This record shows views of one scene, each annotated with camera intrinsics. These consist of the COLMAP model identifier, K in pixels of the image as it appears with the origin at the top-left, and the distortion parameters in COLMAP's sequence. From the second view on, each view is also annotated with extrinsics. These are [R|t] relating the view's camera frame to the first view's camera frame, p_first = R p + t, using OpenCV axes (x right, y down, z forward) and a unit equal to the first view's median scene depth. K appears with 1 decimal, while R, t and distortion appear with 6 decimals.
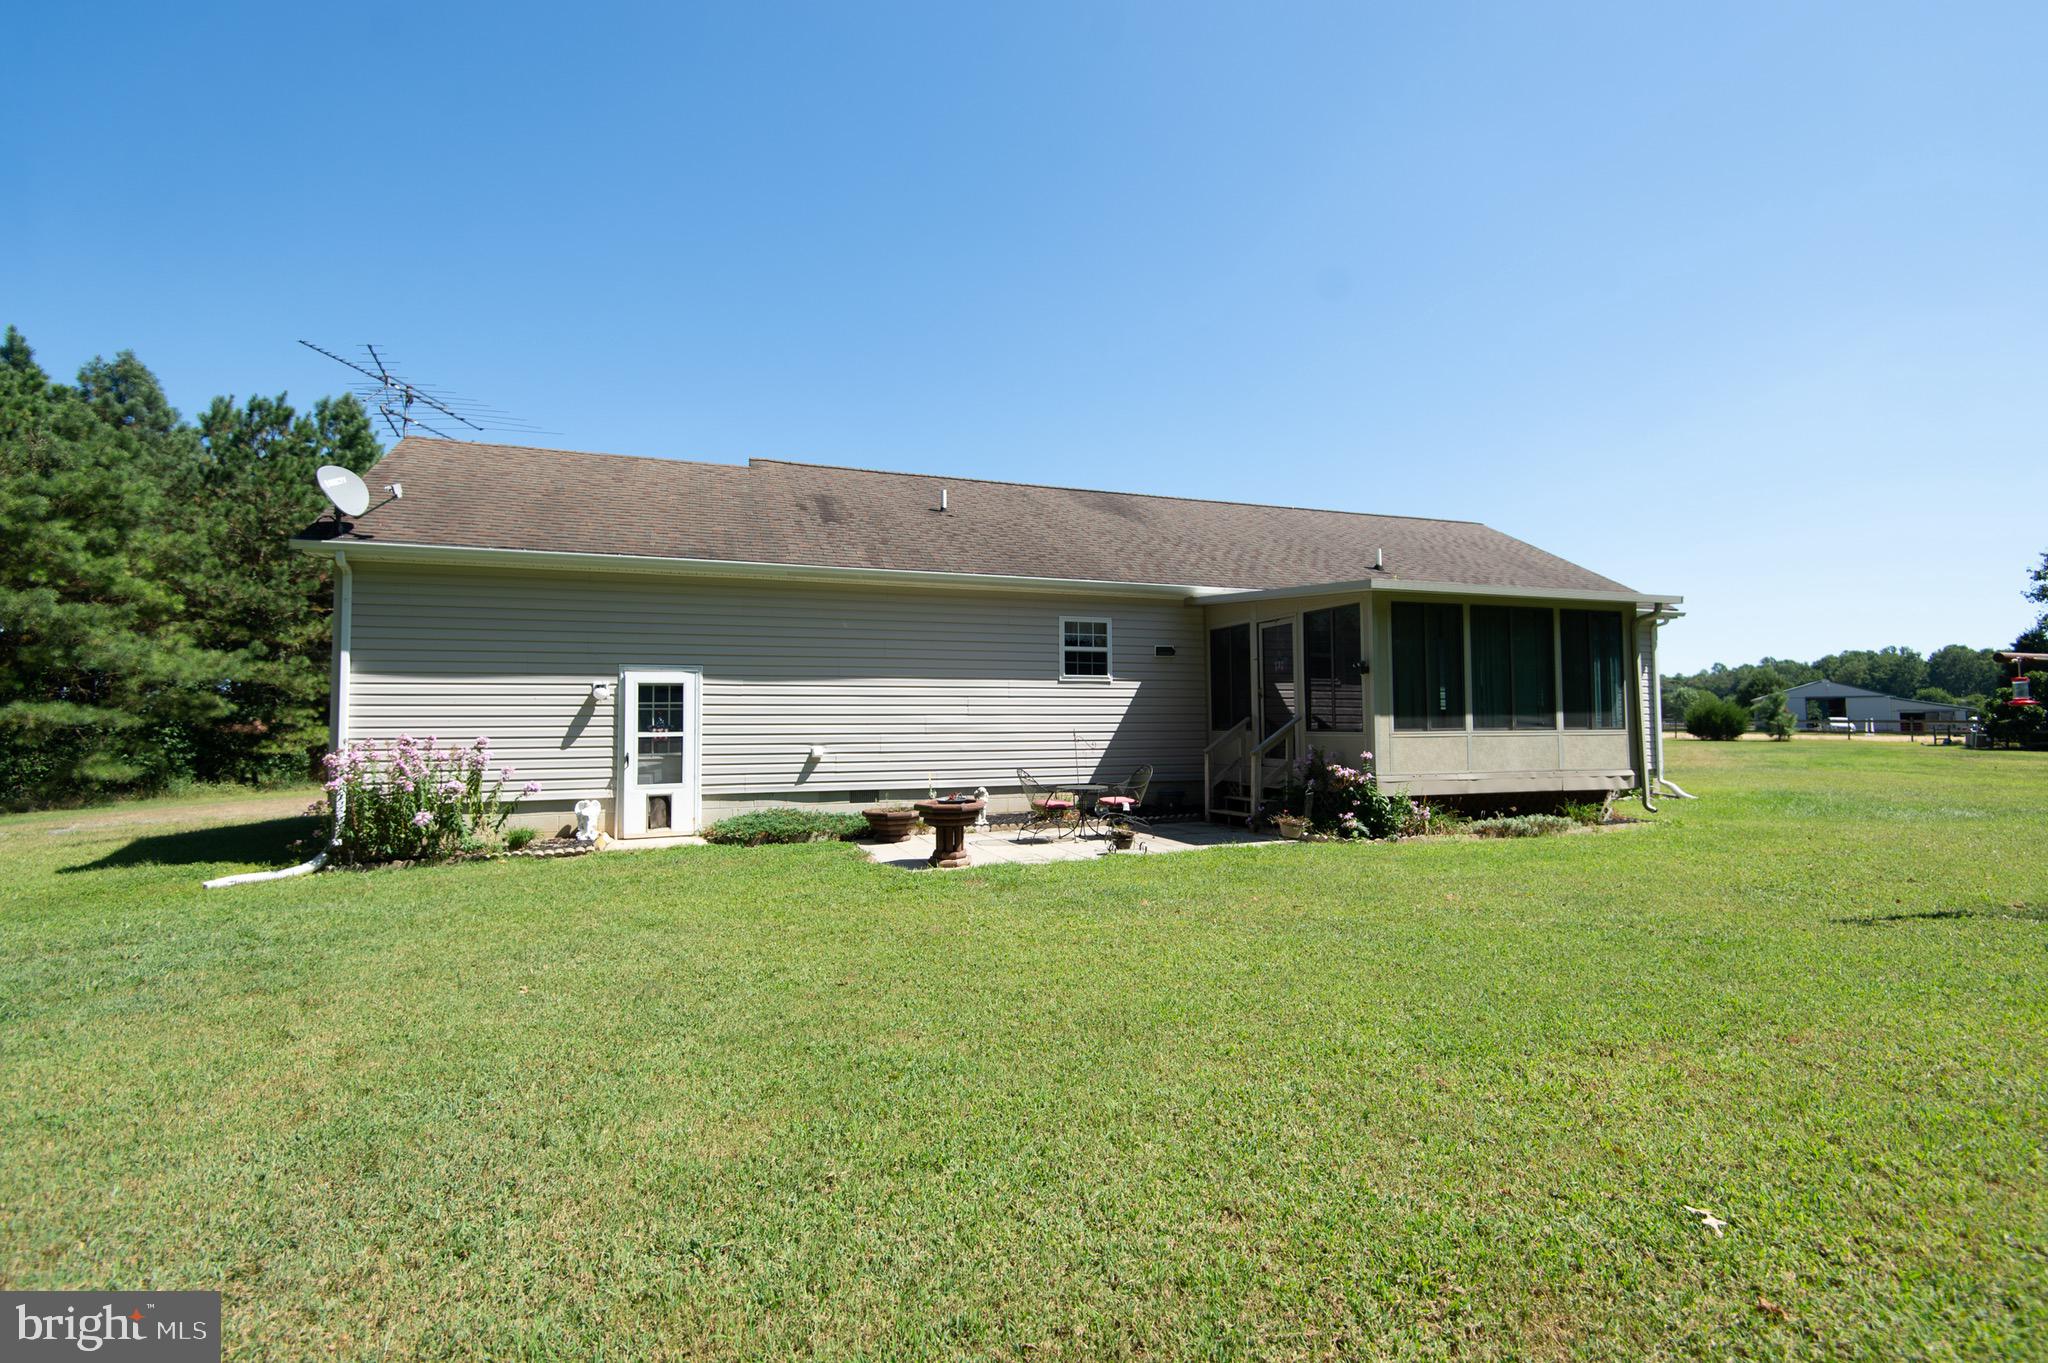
lens RADIAL K [[920.4, 0, 1024.0], [0, 920.4, 681.5], [0, 0, 1]] dist [0.043968, -0.024366]
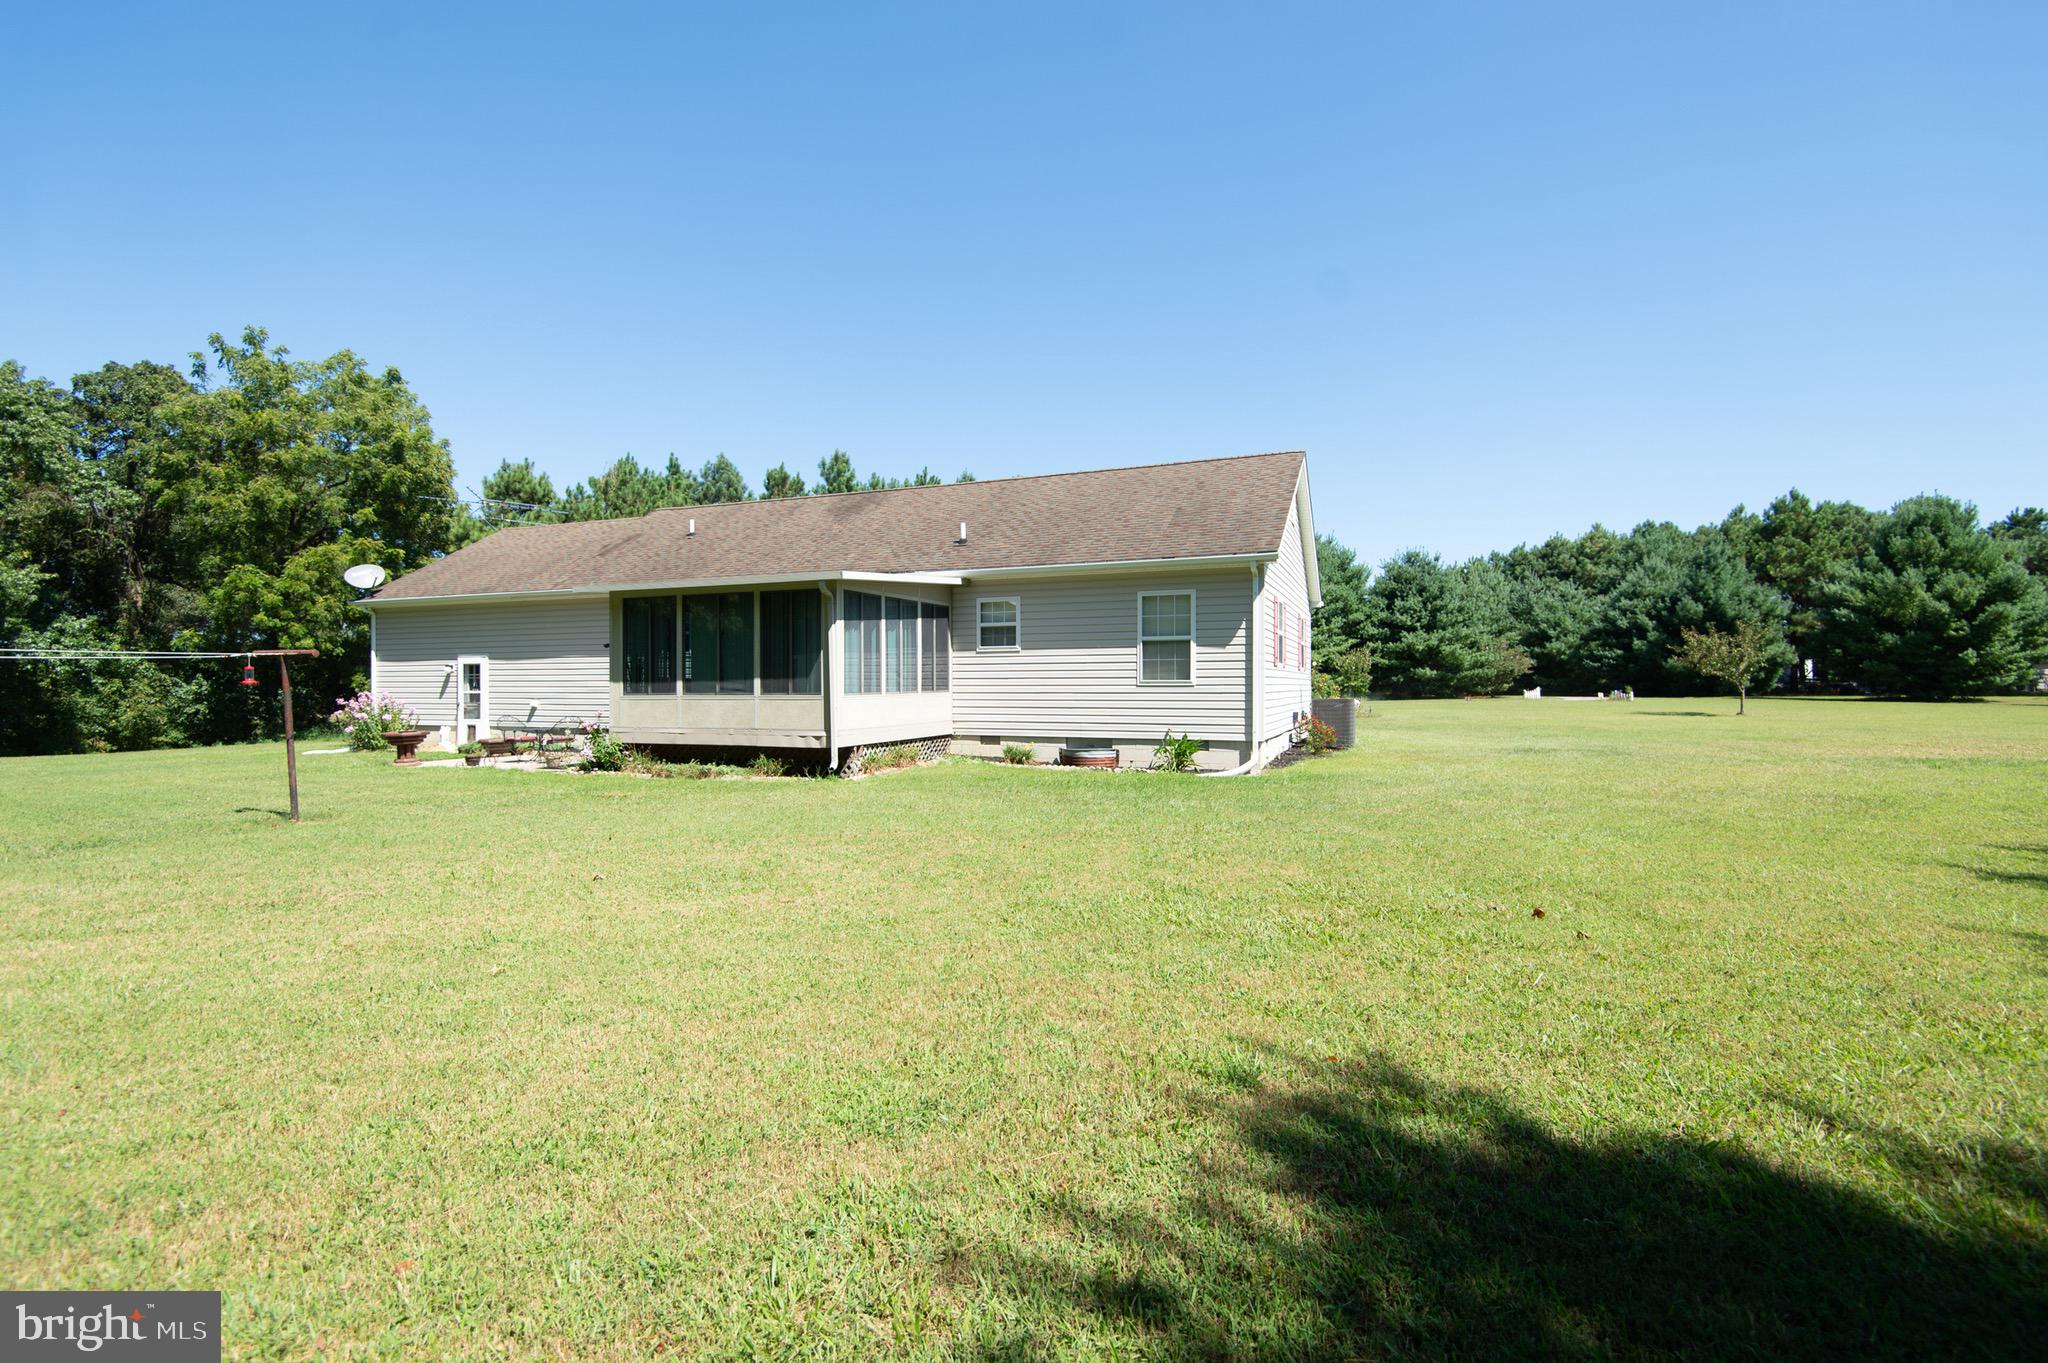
lens RADIAL K [[920.4, 0, 1024.0], [0, 920.4, 681.5], [0, 0, 1]] dist [0.043968, -0.024366]
pose [[0.733388, 0.001546, -0.679808, 1.628676], [0.022702, 0.999384, 0.026763, 0.012352], [0.679431, -0.035060, 0.732901, 0.388727]]
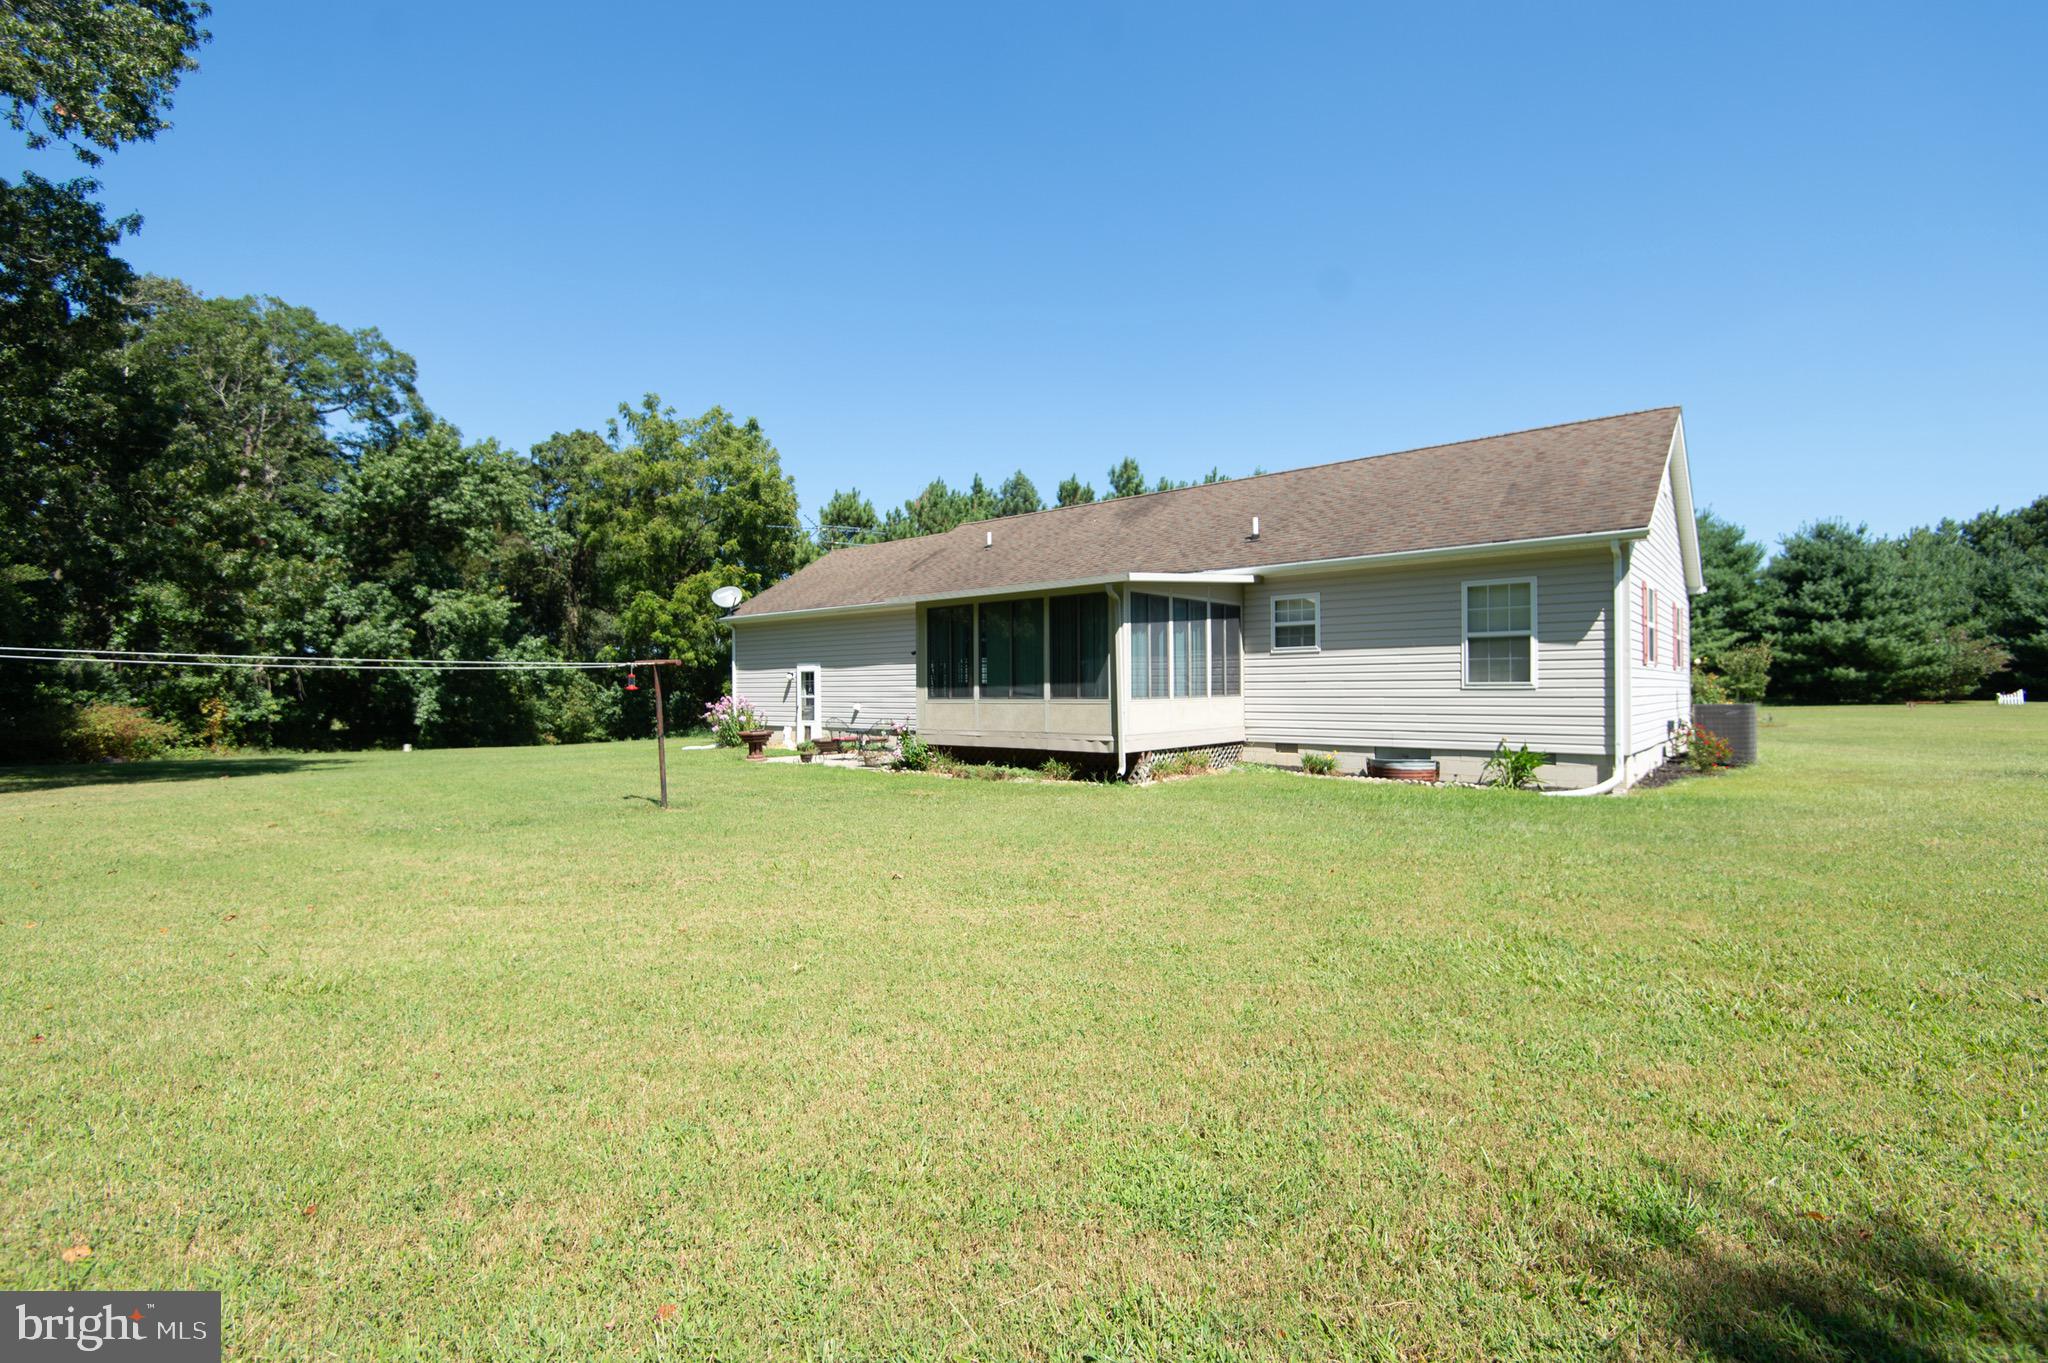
lens RADIAL K [[908.5, 0, 1031.7], [0, 908.5, 678.7], [0, 0, 1]] dist [0.036792, -0.024002]
pose [[0.496052, -0.007862, -0.868257, 1.583821], [0.033542, 0.999386, 0.010113, 0.014536], [0.867645, -0.034140, 0.496011, 0.424339]]
